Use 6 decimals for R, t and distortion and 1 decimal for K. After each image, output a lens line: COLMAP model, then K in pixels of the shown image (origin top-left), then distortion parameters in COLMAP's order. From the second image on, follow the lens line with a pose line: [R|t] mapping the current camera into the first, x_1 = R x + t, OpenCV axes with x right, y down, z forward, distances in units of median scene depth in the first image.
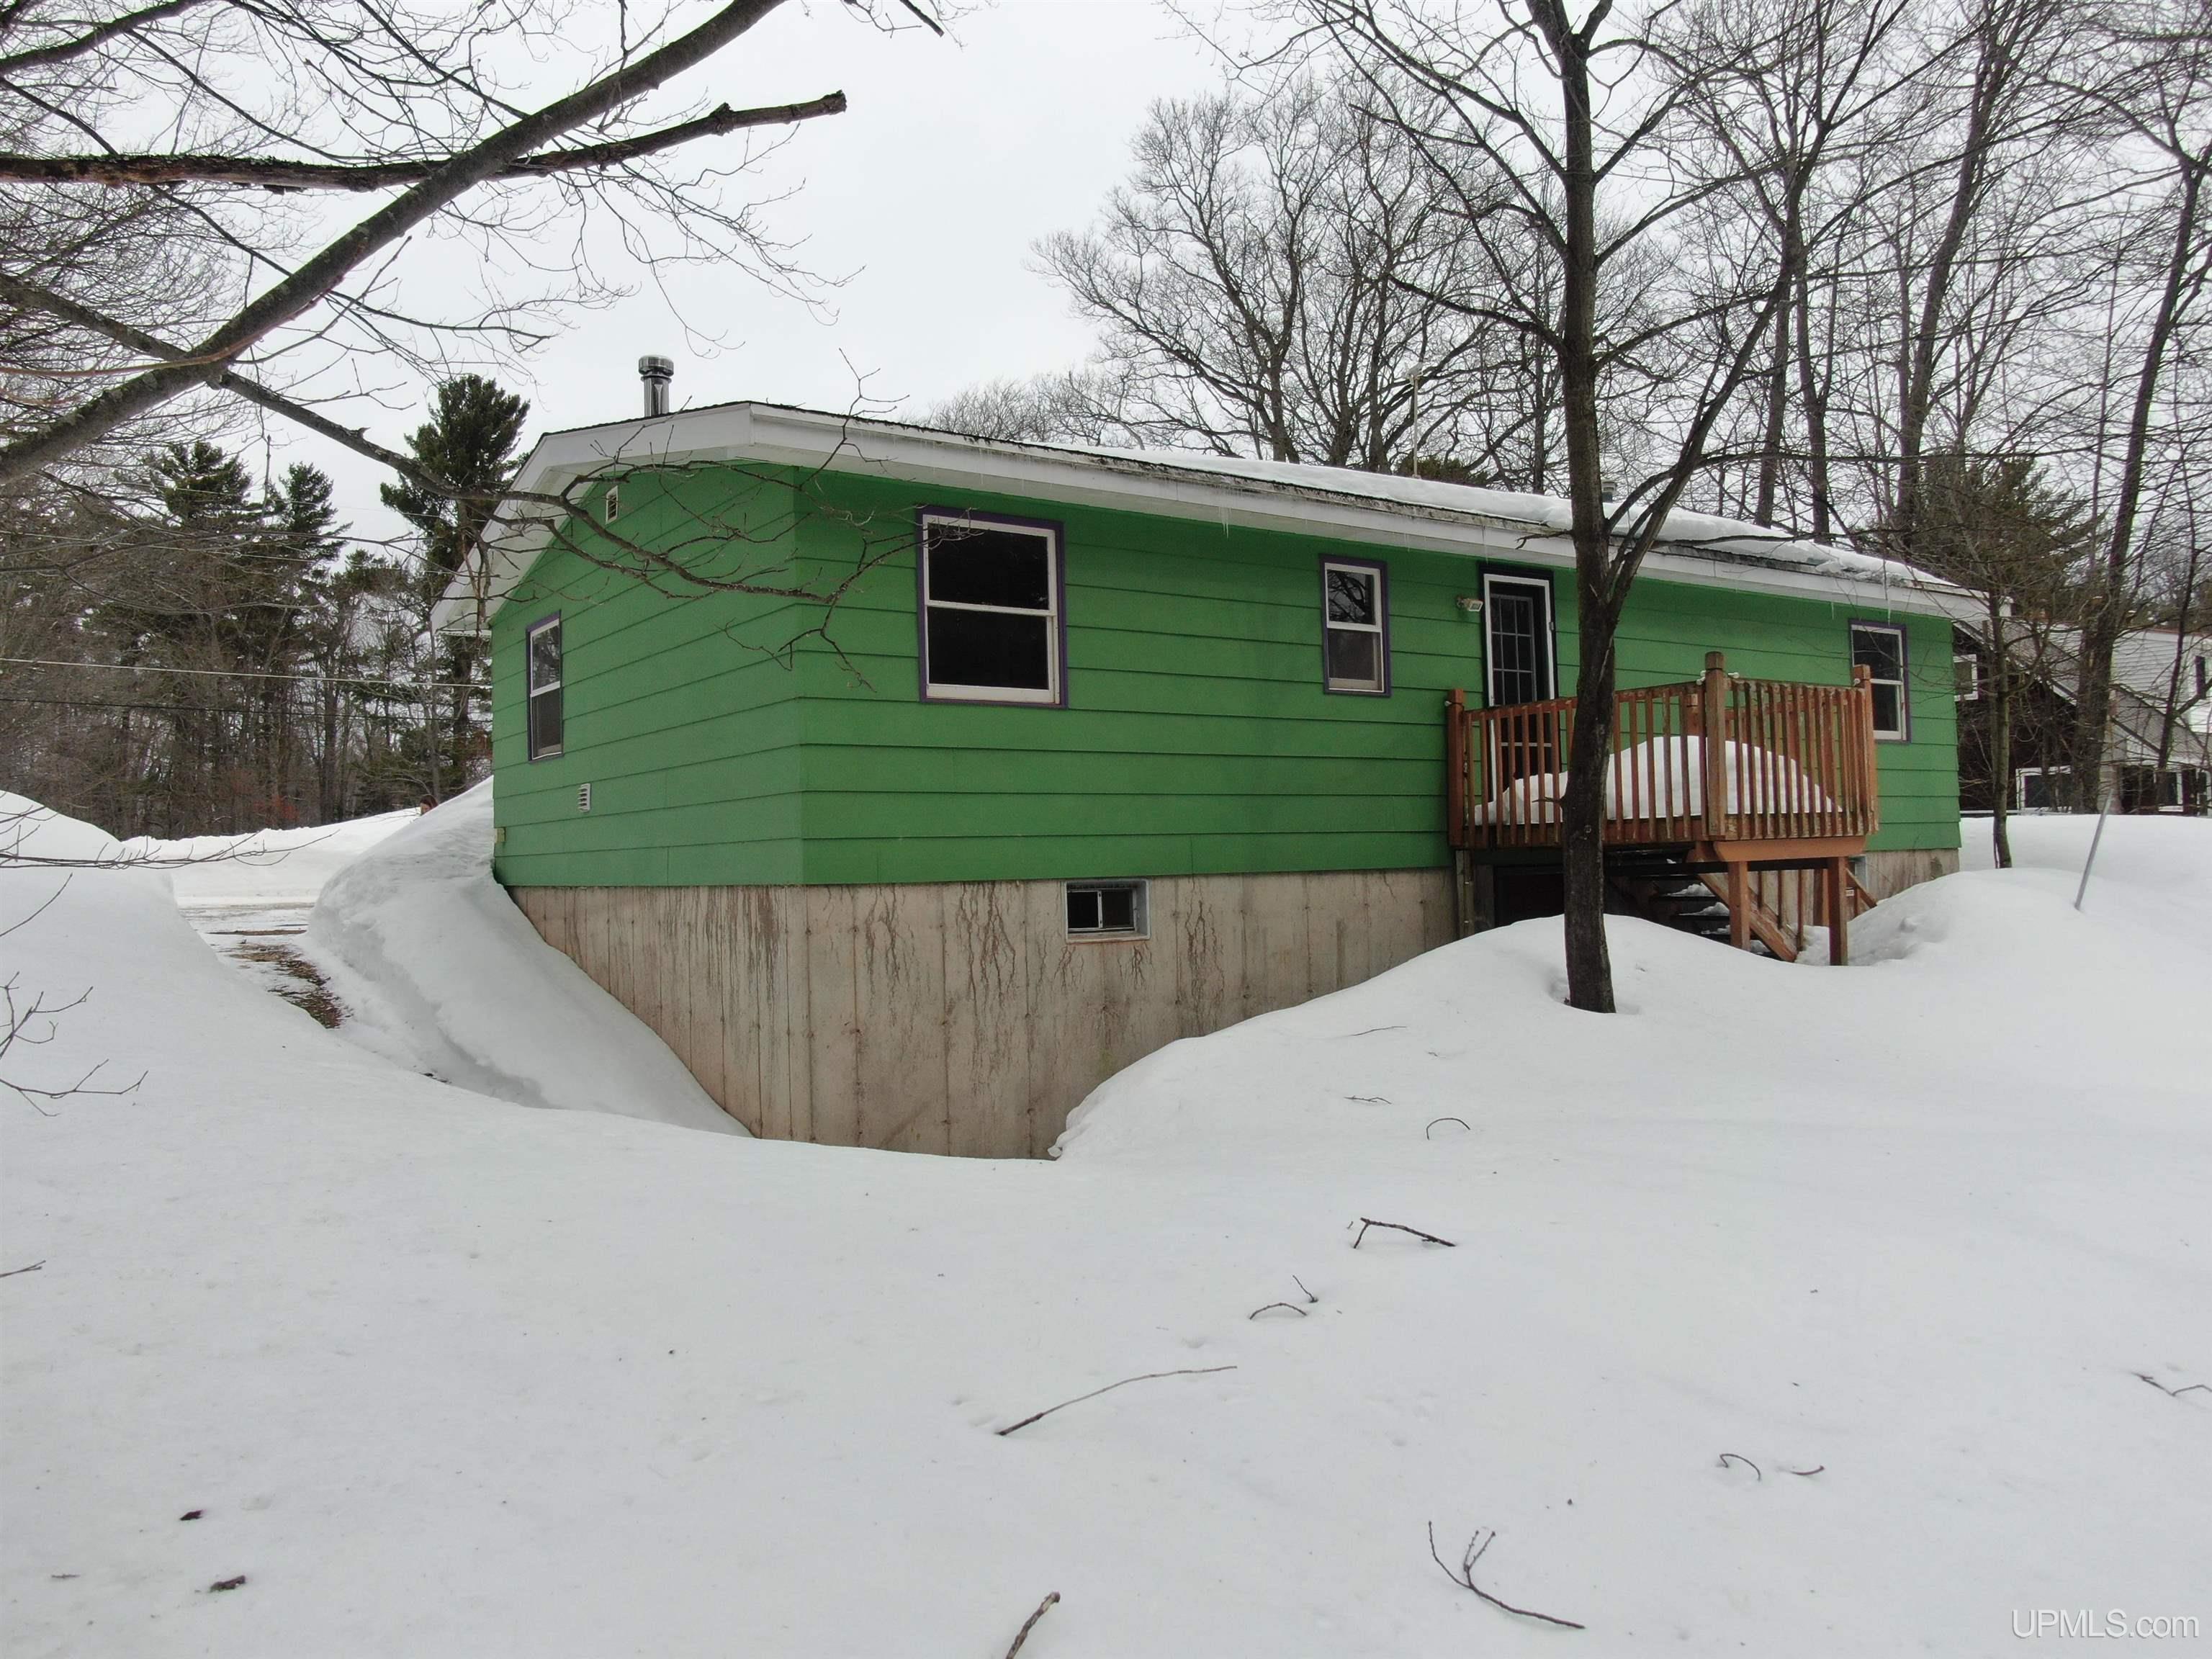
lens RADIAL K [[1611.8, 0, 1106.0], [0, 1611.8, 829.5], [0, 0, 1]] dist [-0.018464, 0.000554]
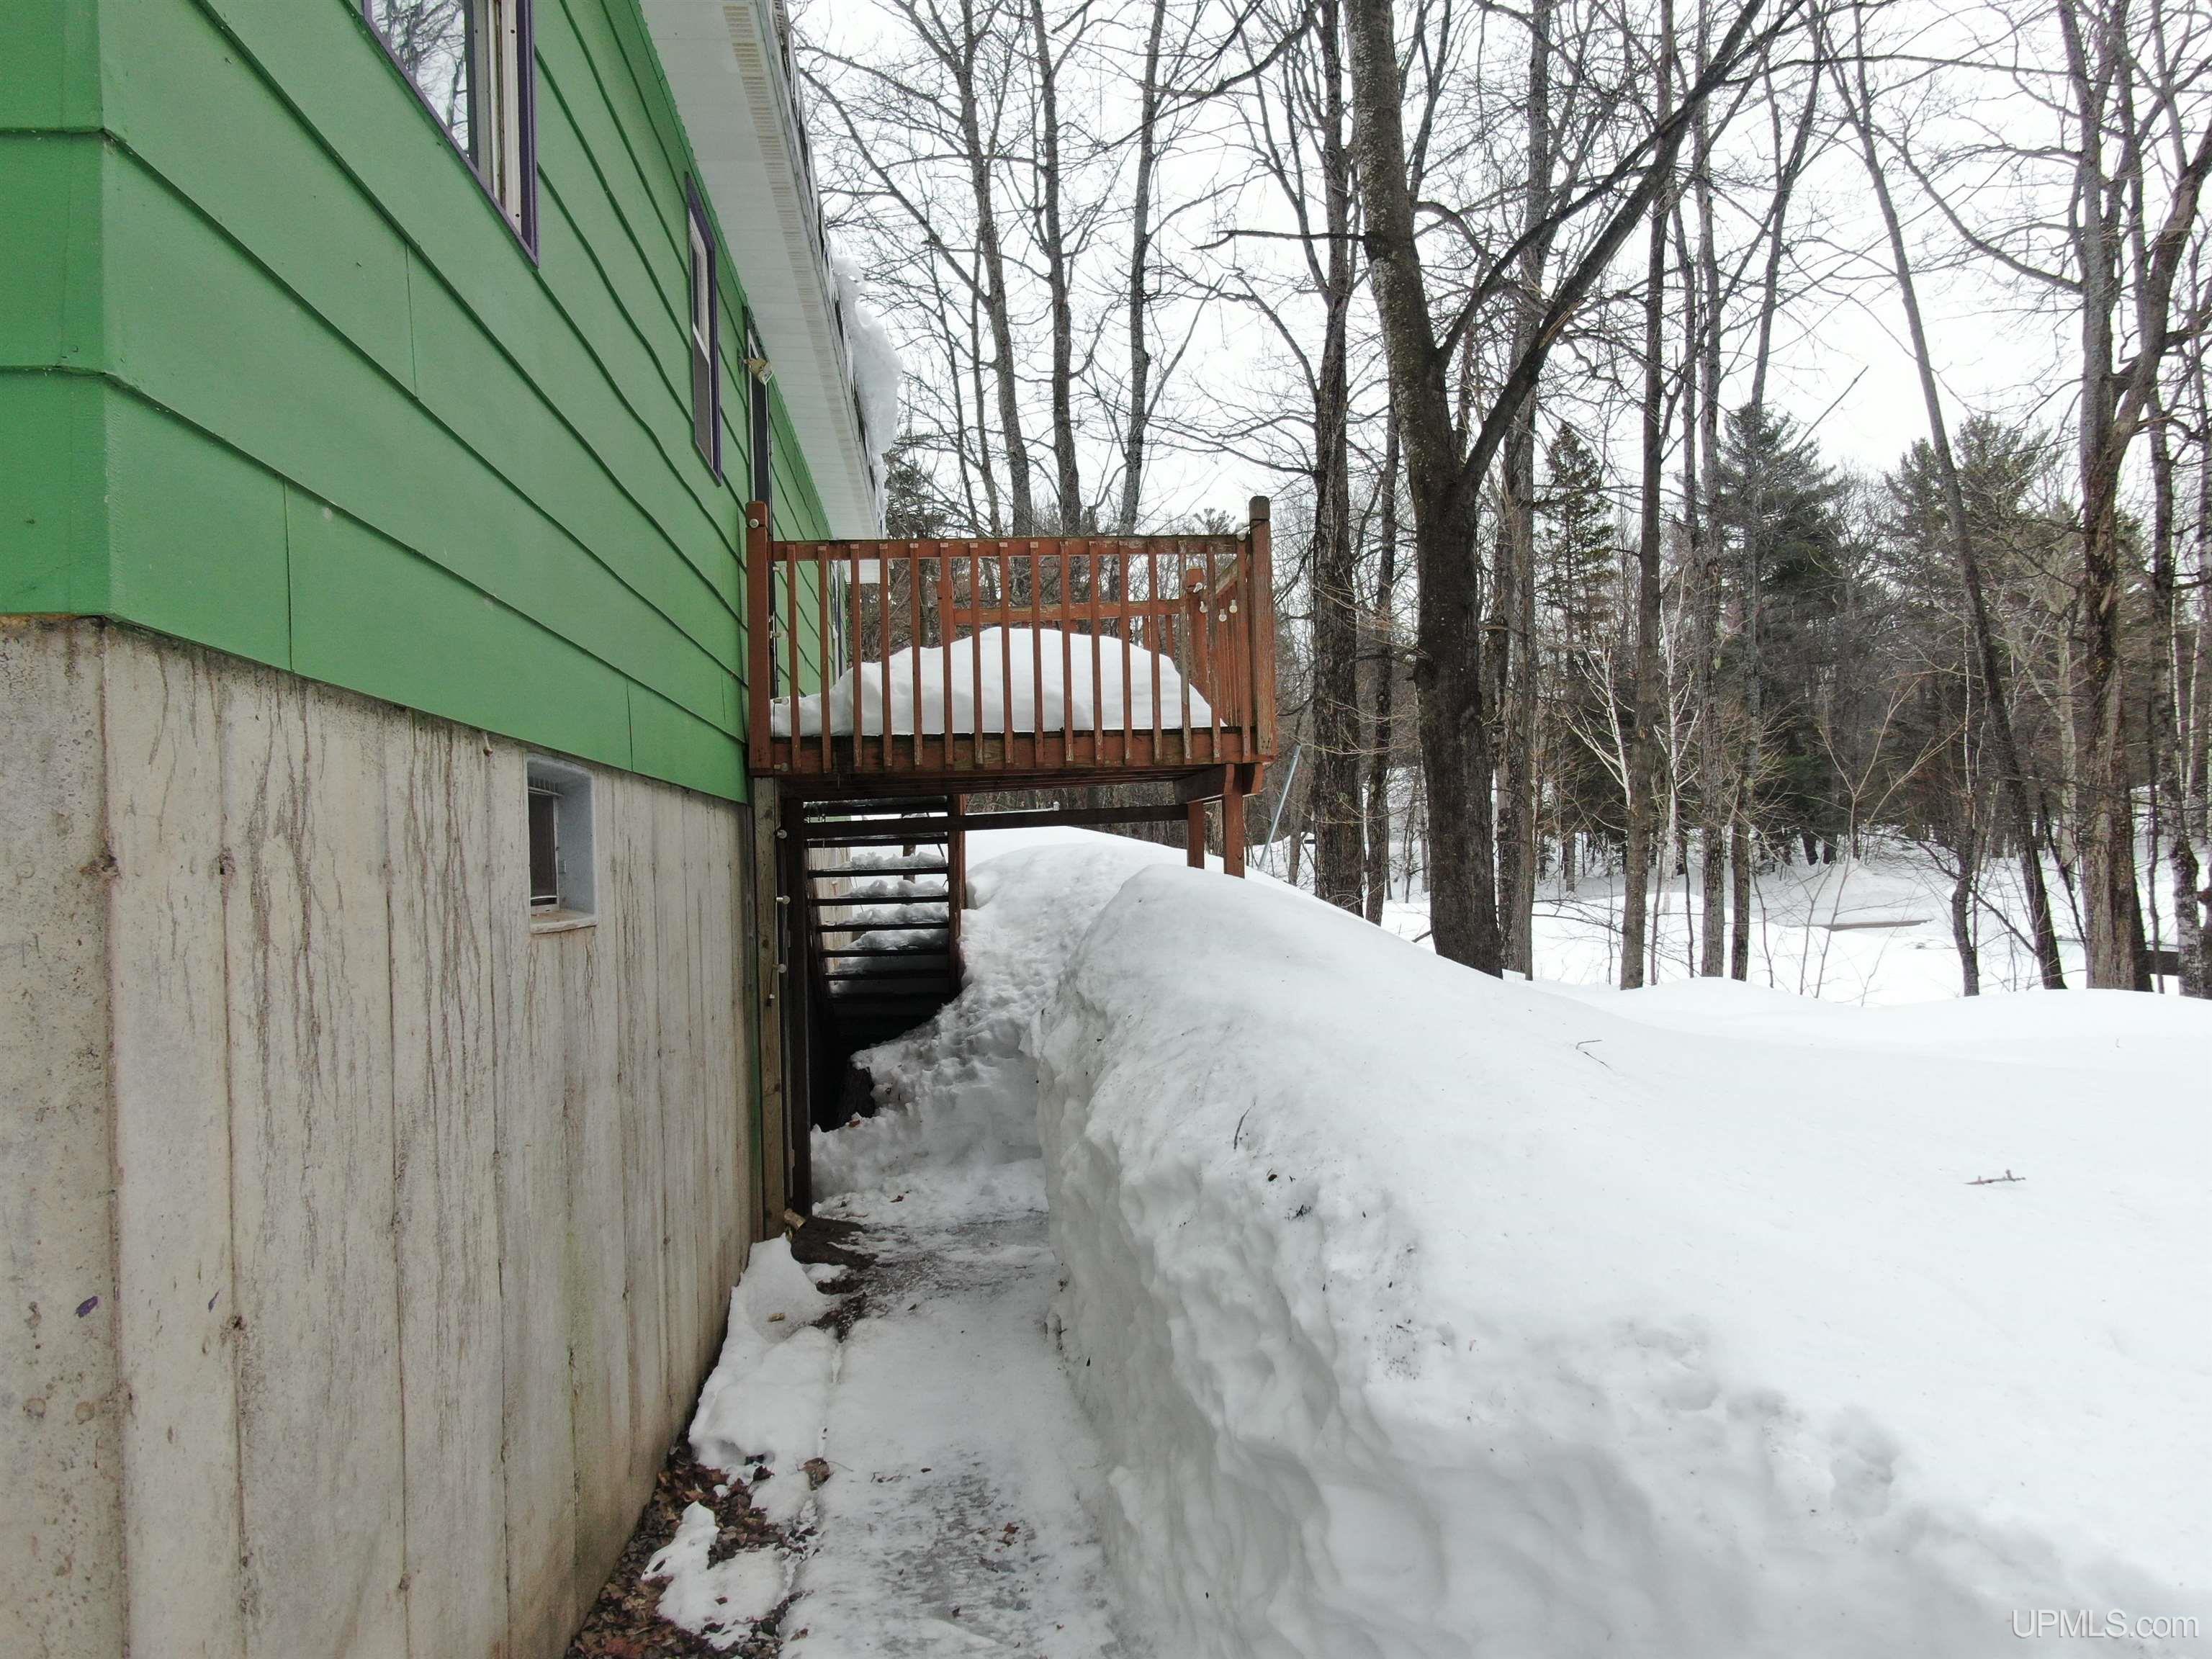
lens RADIAL K [[1598.9, 0, 1100.5], [0, 1598.9, 830.8], [0, 0, 1]] dist [-0.013456, -0.001007]
pose [[0.496411, 0.022735, 0.867790, -0.262673], [0.002816, 0.999610, -0.027800, 0.058288], [-0.868083, 0.016244, 0.496153, 0.718483]]
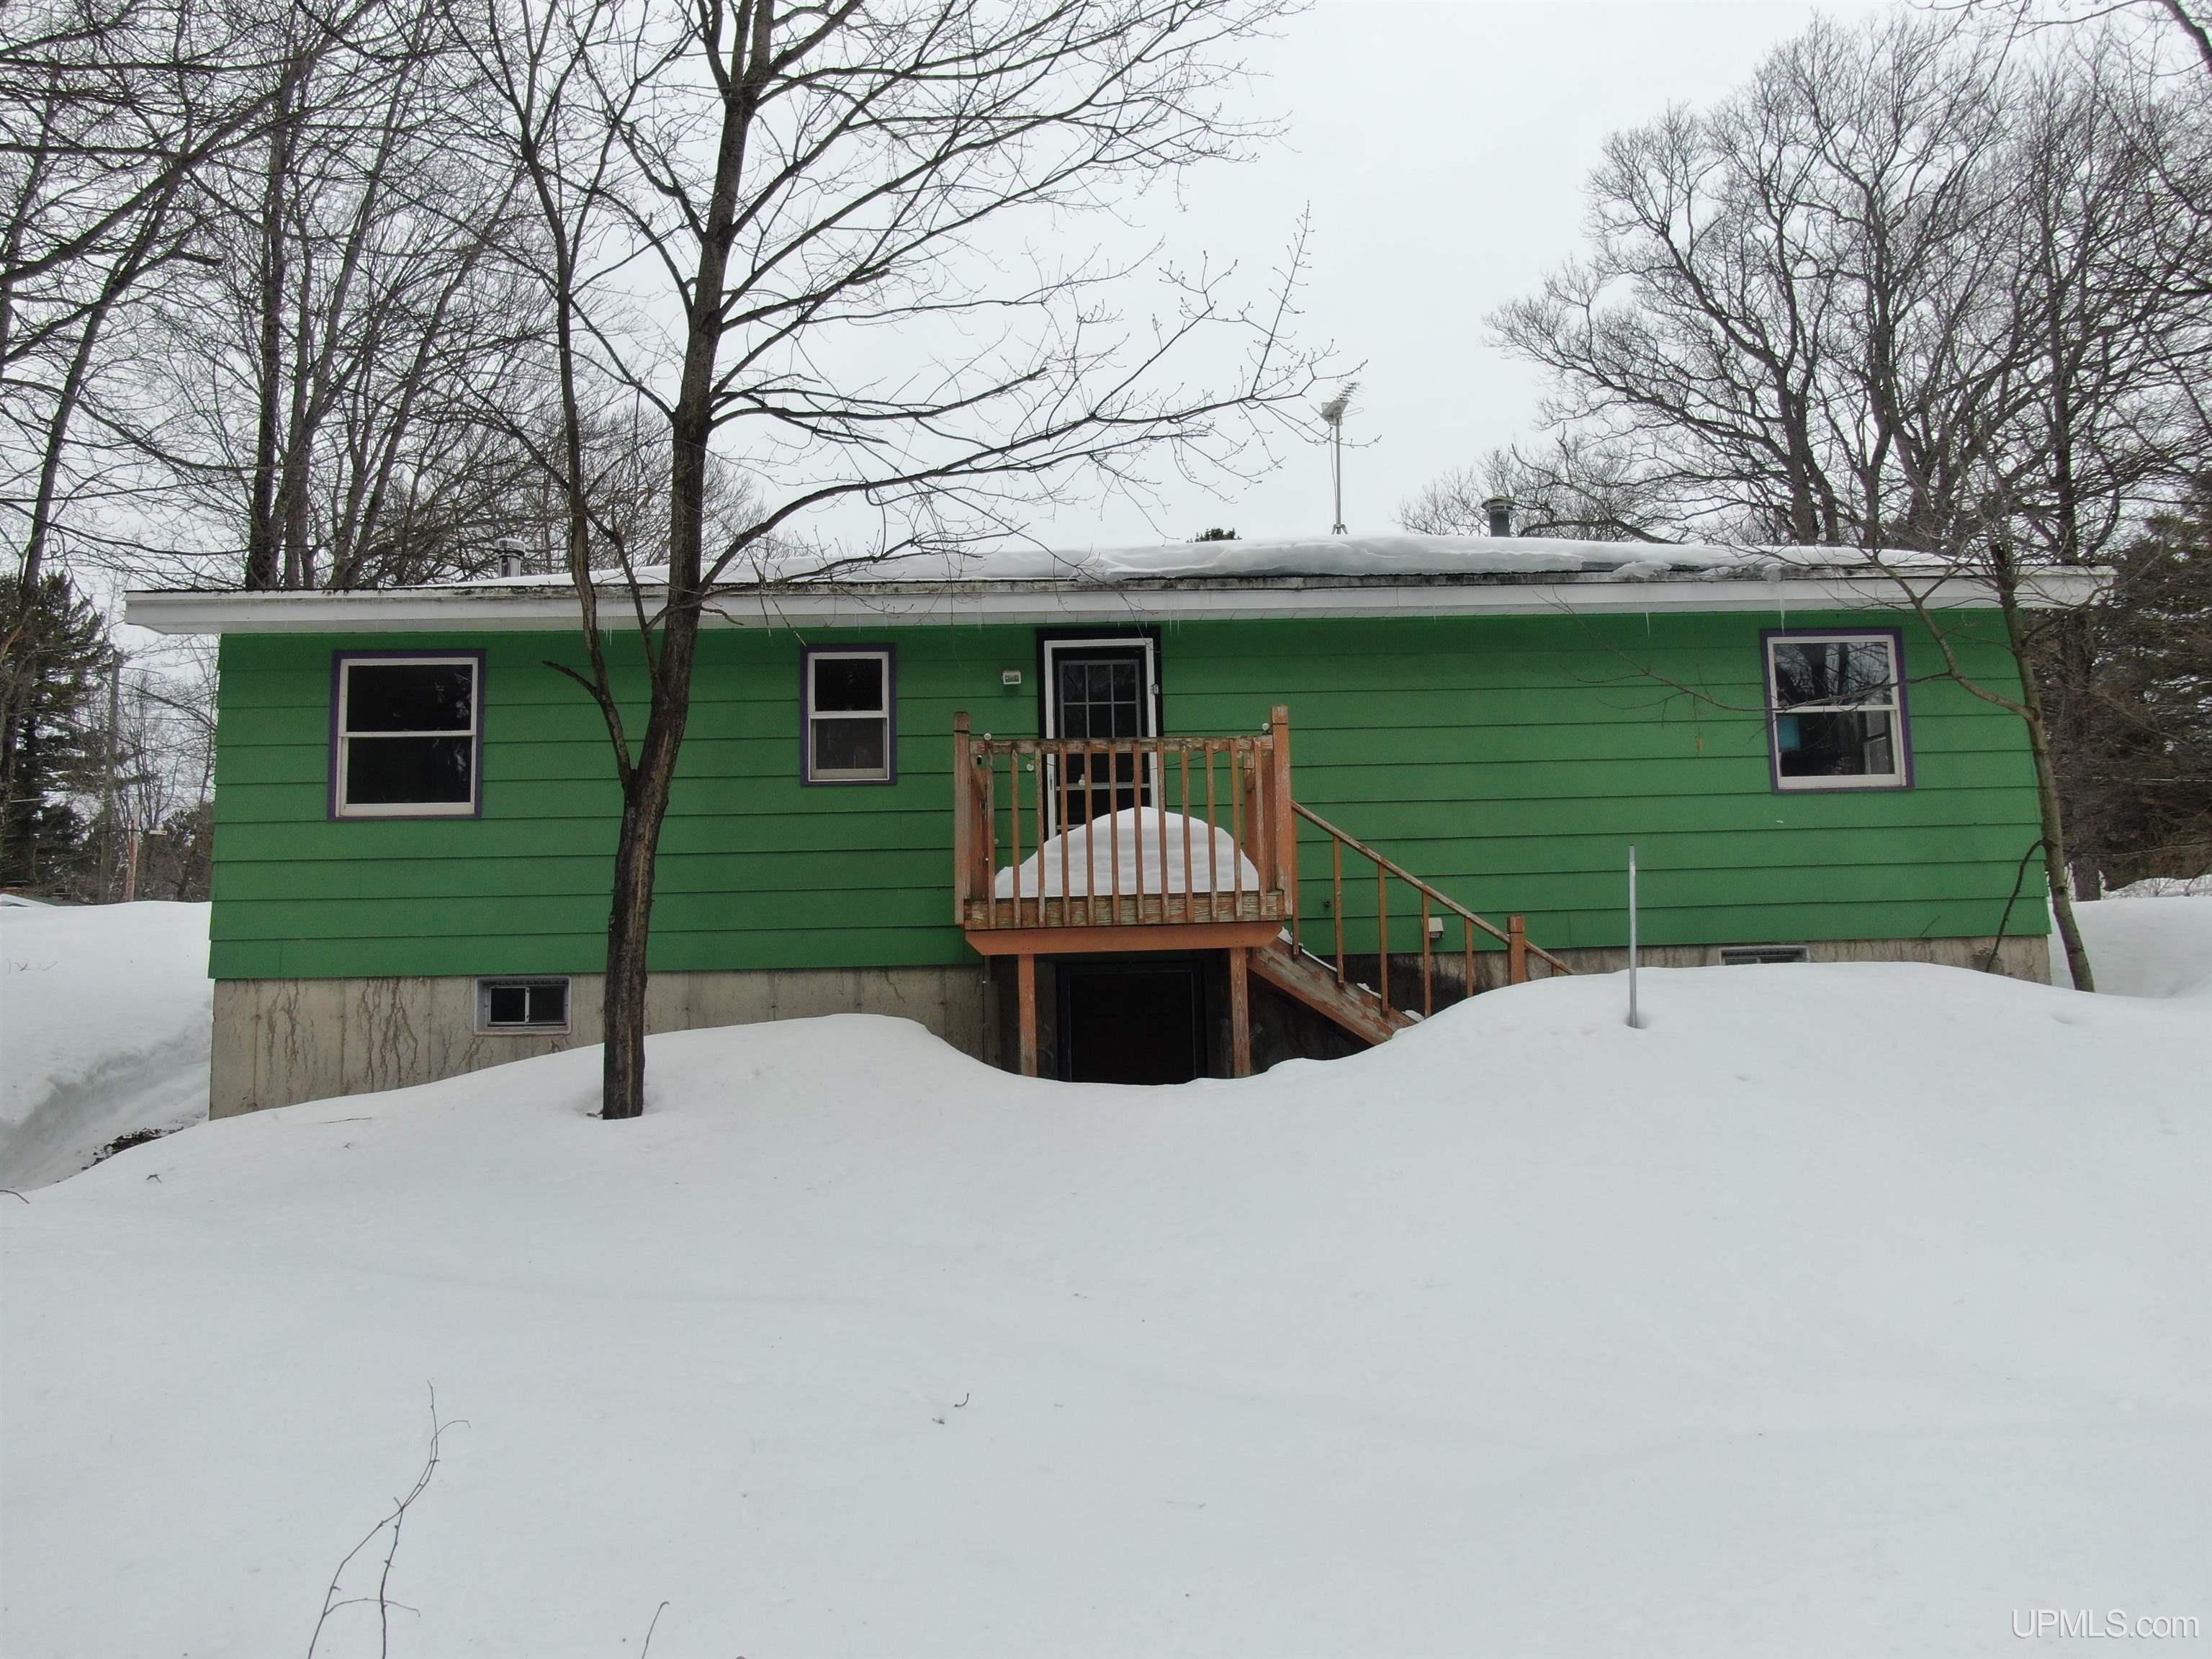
lens RADIAL K [[1591.3, 0, 1098.2], [0, 1591.3, 823.5], [0, 0, 1]] dist [-0.009981, -0.005121]
pose [[0.836640, -0.051574, -0.545320, 0.909940], [0.013171, 0.997164, -0.074101, 0.013383], [0.547595, 0.054814, 0.834946, 0.331629]]
